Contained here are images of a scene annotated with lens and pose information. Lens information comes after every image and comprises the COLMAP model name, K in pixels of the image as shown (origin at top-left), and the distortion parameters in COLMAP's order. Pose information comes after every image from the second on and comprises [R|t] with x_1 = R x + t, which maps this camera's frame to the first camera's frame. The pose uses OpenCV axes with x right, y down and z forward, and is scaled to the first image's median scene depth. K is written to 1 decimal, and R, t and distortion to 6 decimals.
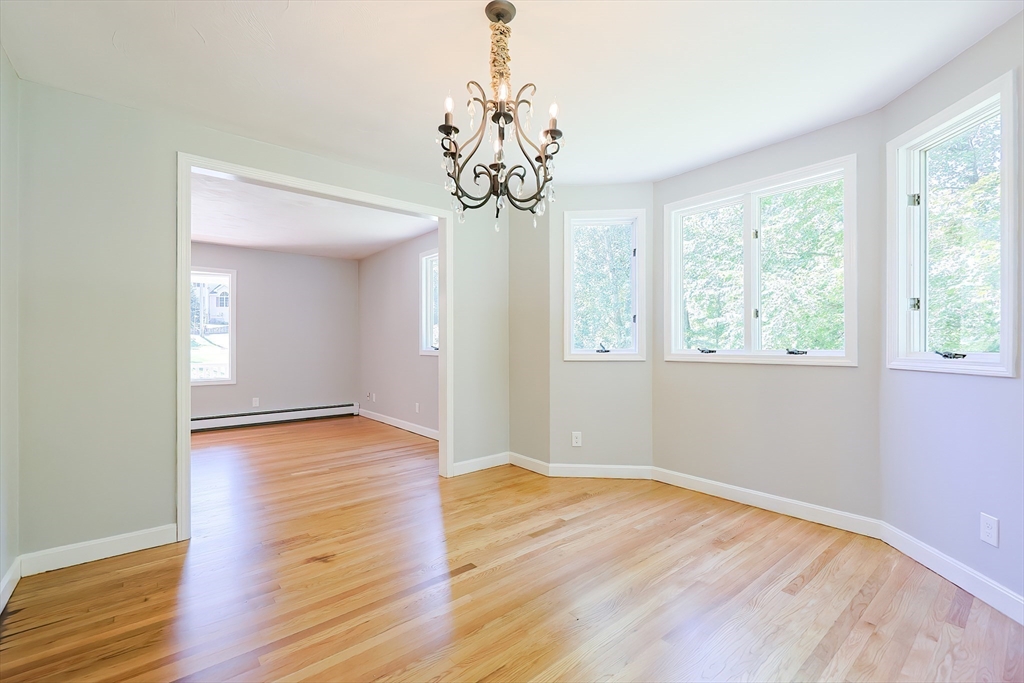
lens RADIAL K [[445.3, 0, 515.1], [0, 445.3, 339.1], [0, 0, 1]] dist [-0.000599, -0.000012]
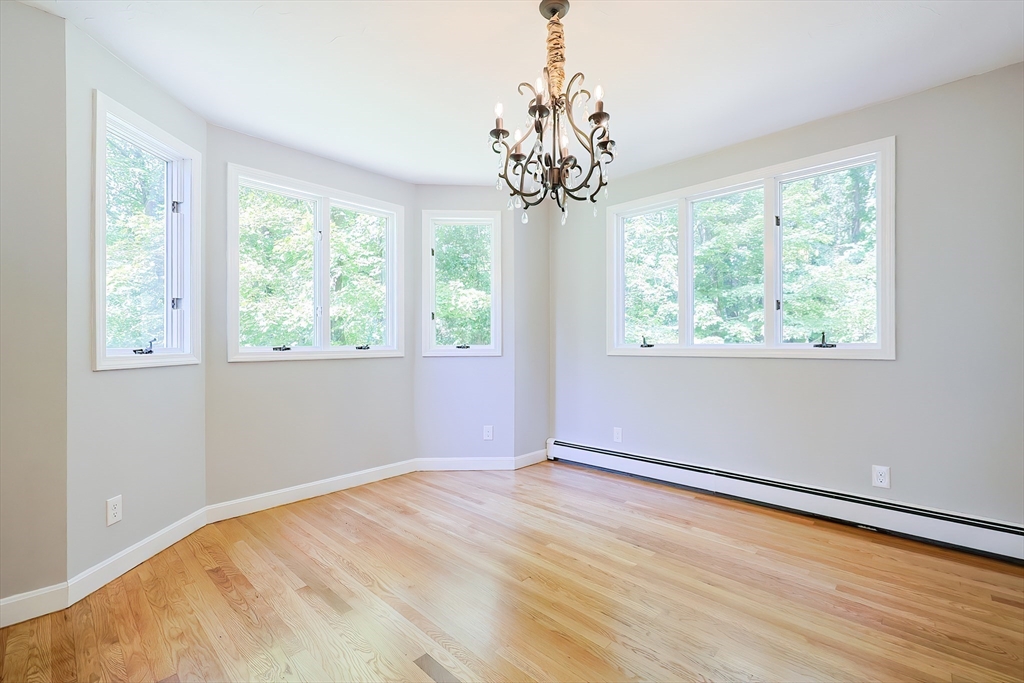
lens RADIAL K [[445.3, 0, 515.1], [0, 445.3, 339.1], [0, 0, 1]] dist [-0.000599, -0.000012]
pose [[-0.123277, 0.014023, 0.992273, -0.645205], [-0.004018, 0.999885, -0.014630, 0.022356], [-0.992364, -0.005791, -0.123207, 0.766308]]
